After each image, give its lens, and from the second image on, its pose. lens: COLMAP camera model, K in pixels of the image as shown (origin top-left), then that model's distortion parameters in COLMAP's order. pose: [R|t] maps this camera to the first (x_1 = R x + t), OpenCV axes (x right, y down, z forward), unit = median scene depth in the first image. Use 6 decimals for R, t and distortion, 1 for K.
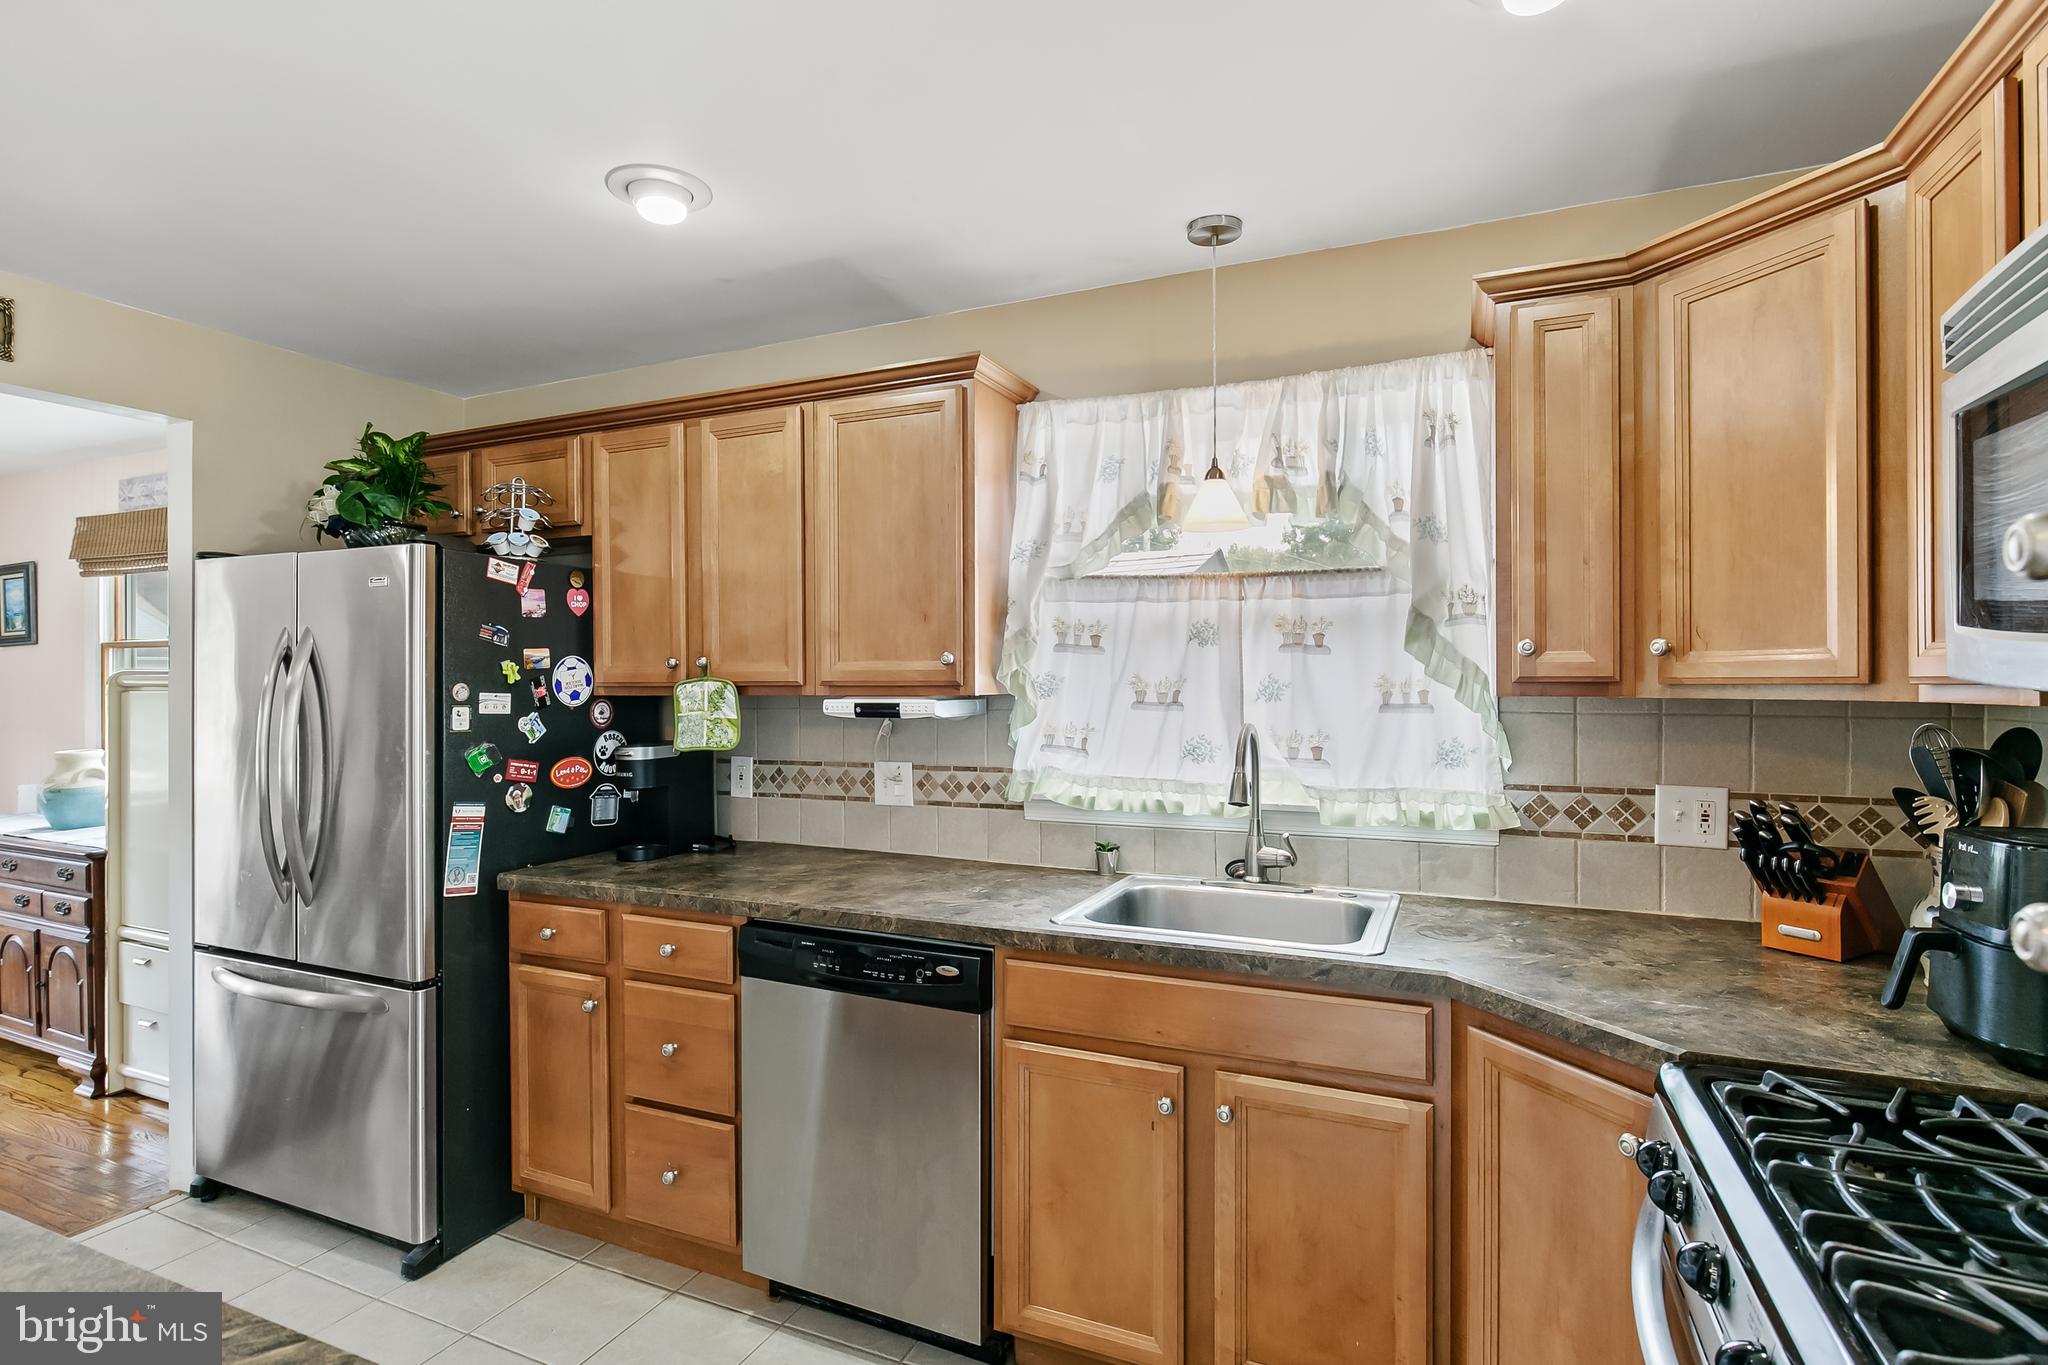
lens RADIAL K [[1011.6, 0, 1021.4], [0, 1011.6, 683.3], [0, 0, 1]] dist [-0.002216, 0.000478]
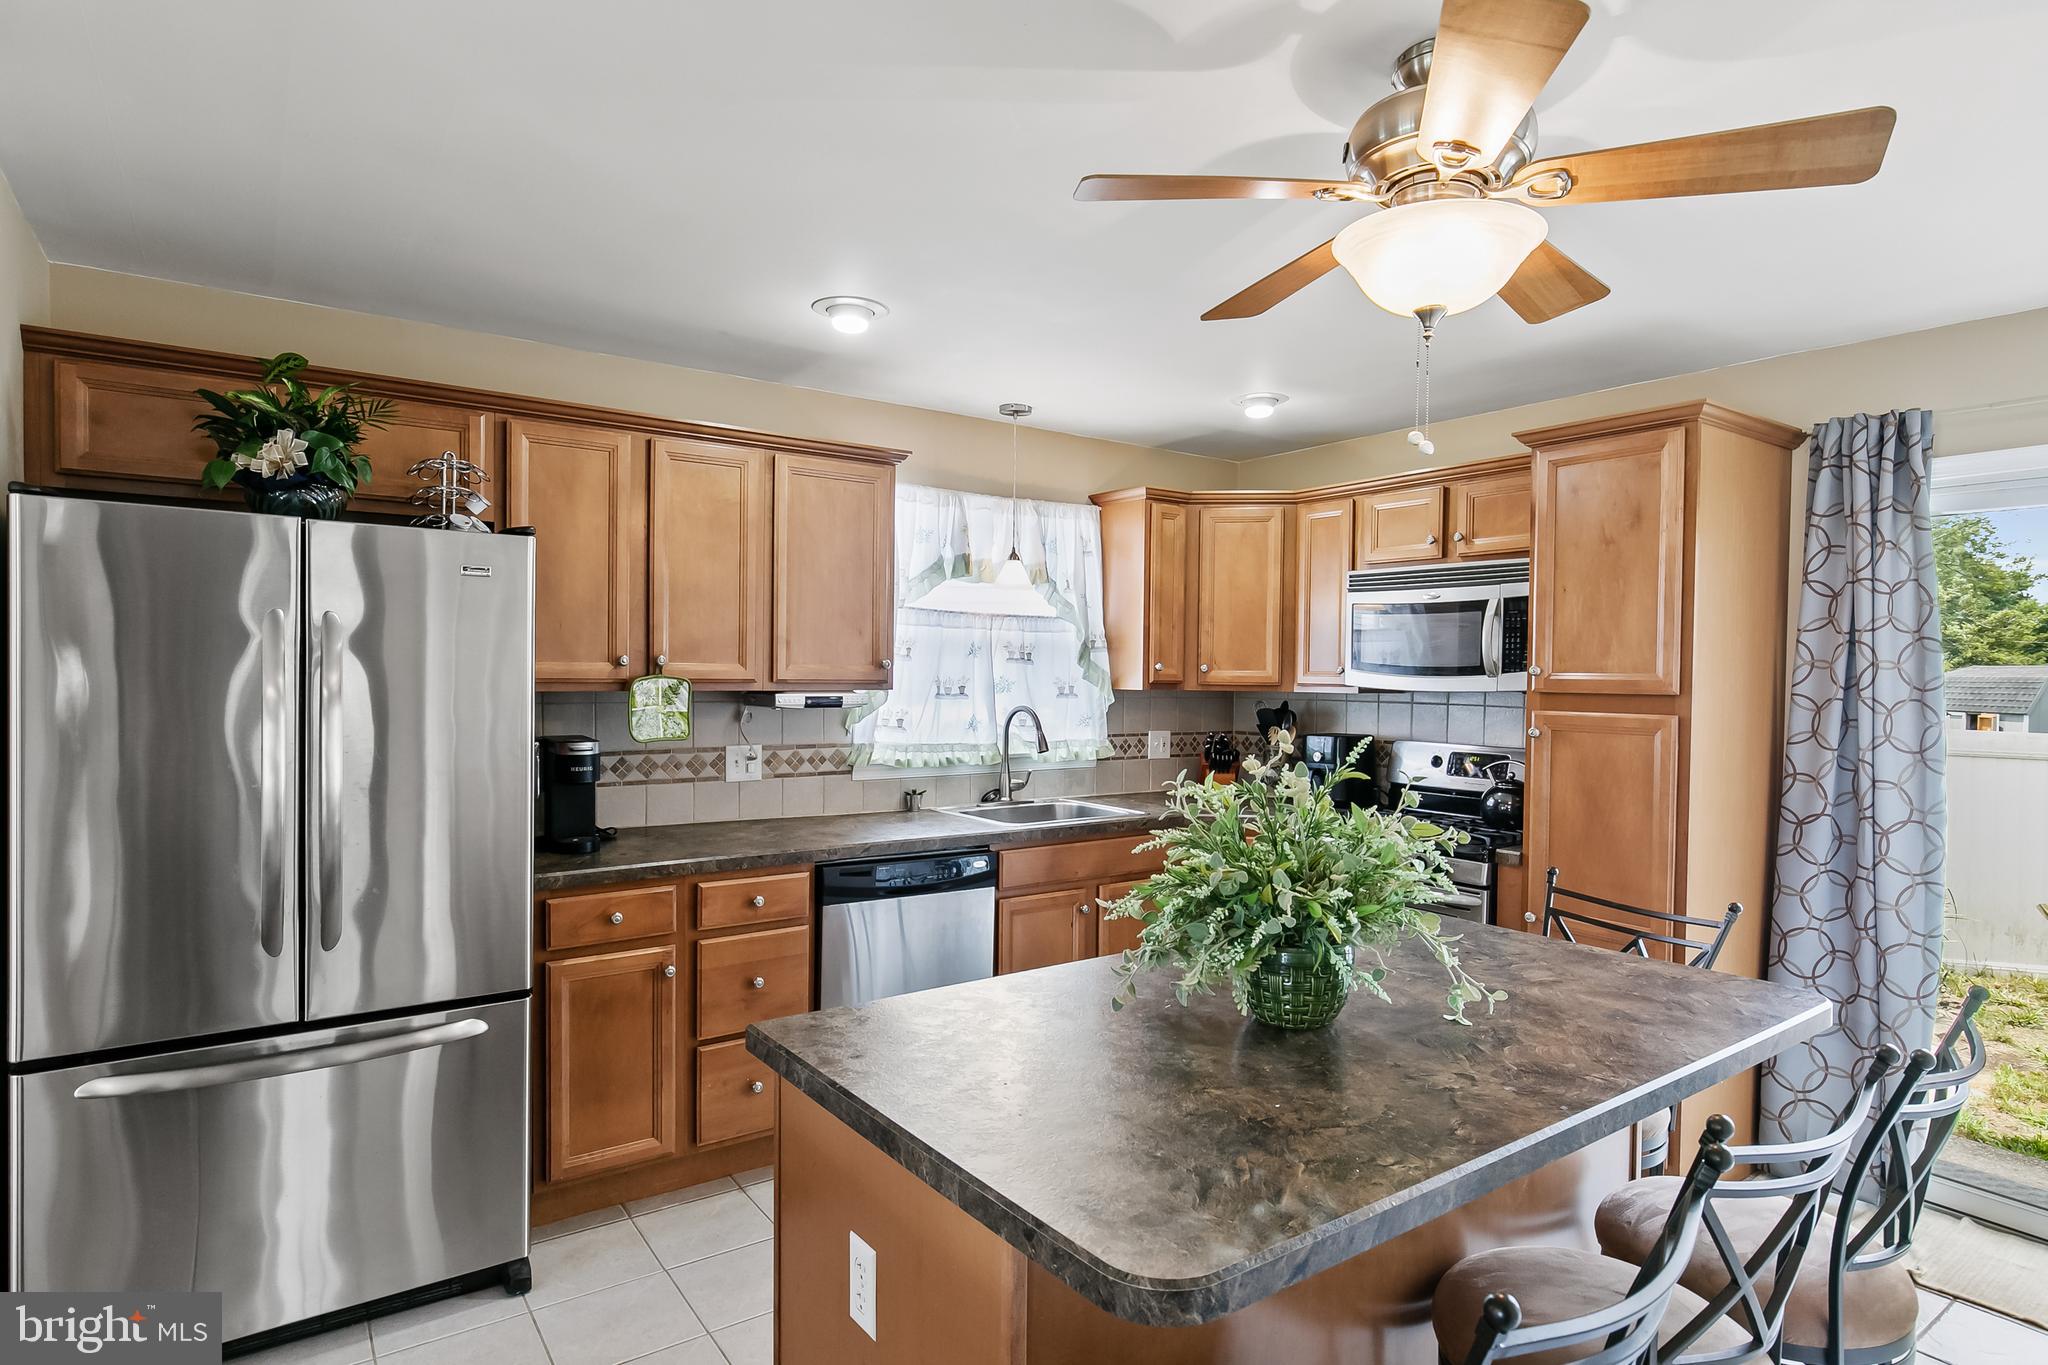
lens RADIAL K [[1154.3, 0, 1018.0], [0, 1154.3, 697.2], [0, 0, 1]] dist [-0.006244, -0.002249]
pose [[0.487634, -0.012320, 0.872961, -1.334699], [-0.013546, 0.999673, 0.021675, -0.015182], [-0.872943, -0.022395, 0.487308, 0.056346]]
